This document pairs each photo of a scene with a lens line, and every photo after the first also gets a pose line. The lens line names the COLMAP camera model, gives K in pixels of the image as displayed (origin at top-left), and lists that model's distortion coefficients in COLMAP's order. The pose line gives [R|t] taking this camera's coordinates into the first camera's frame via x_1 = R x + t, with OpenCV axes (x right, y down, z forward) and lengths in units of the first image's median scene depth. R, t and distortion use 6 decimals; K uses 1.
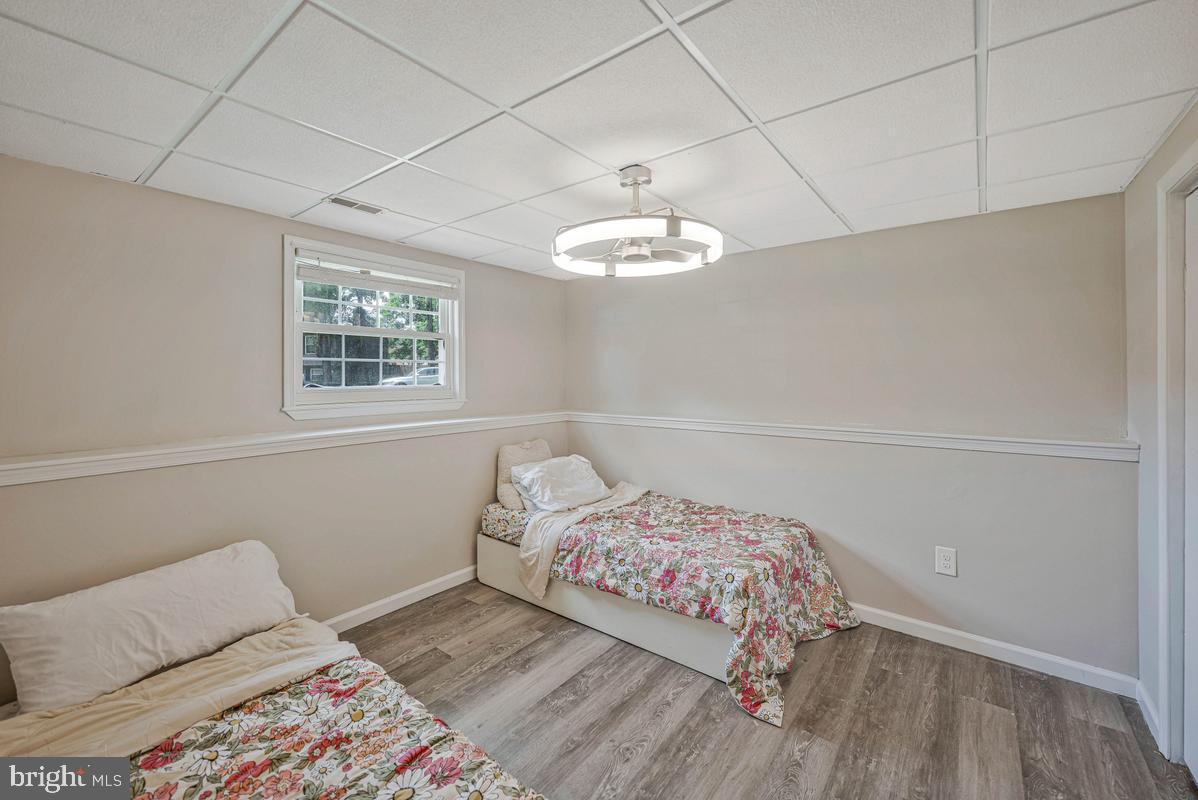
lens RADIAL K [[491.9, 0, 597.8], [0, 491.9, 373.4], [0, 0, 1]] dist [-0.000477, -0.000011]
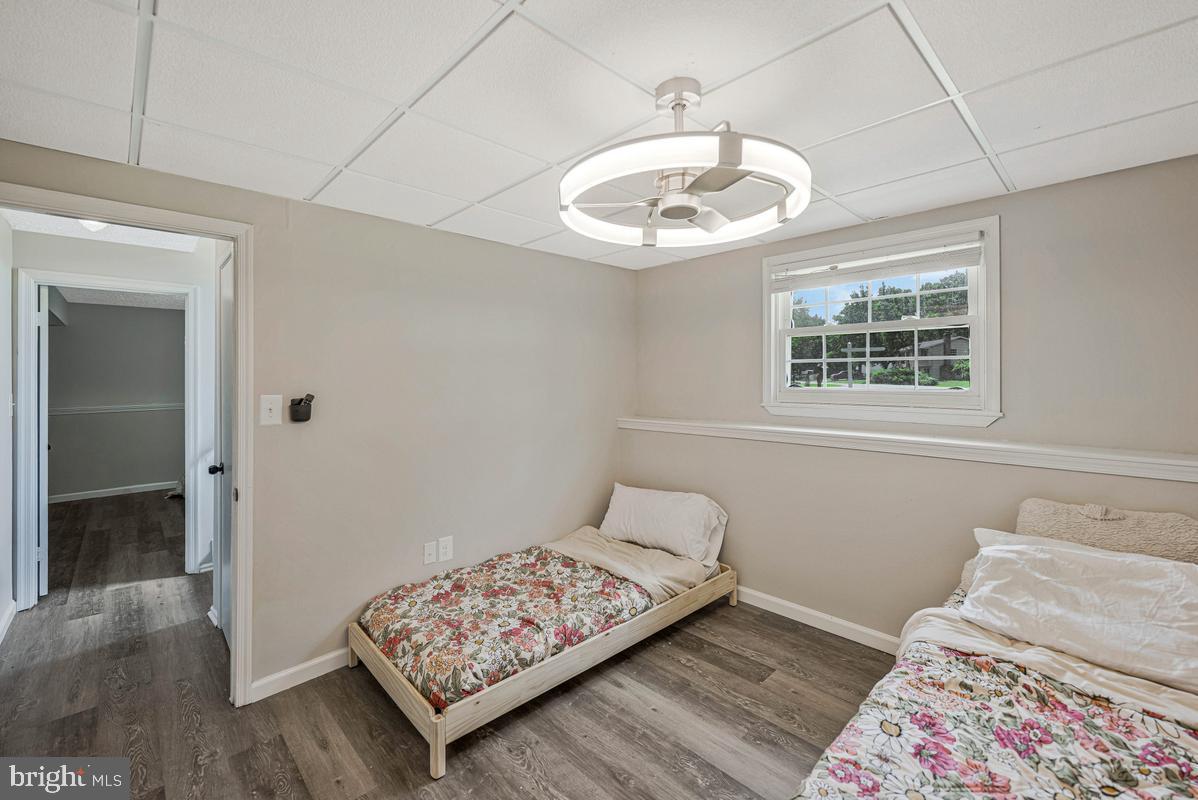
lens RADIAL K [[502.7, 0, 597.6], [0, 502.7, 375.5], [0, 0, 1]] dist [-0.000299, -0.000003]
pose [[-0.141390, 0.006042, -0.989936, 0.675199], [0.007962, 0.999956, 0.004966, -0.007337], [0.989922, -0.007180, -0.141432, 0.829055]]
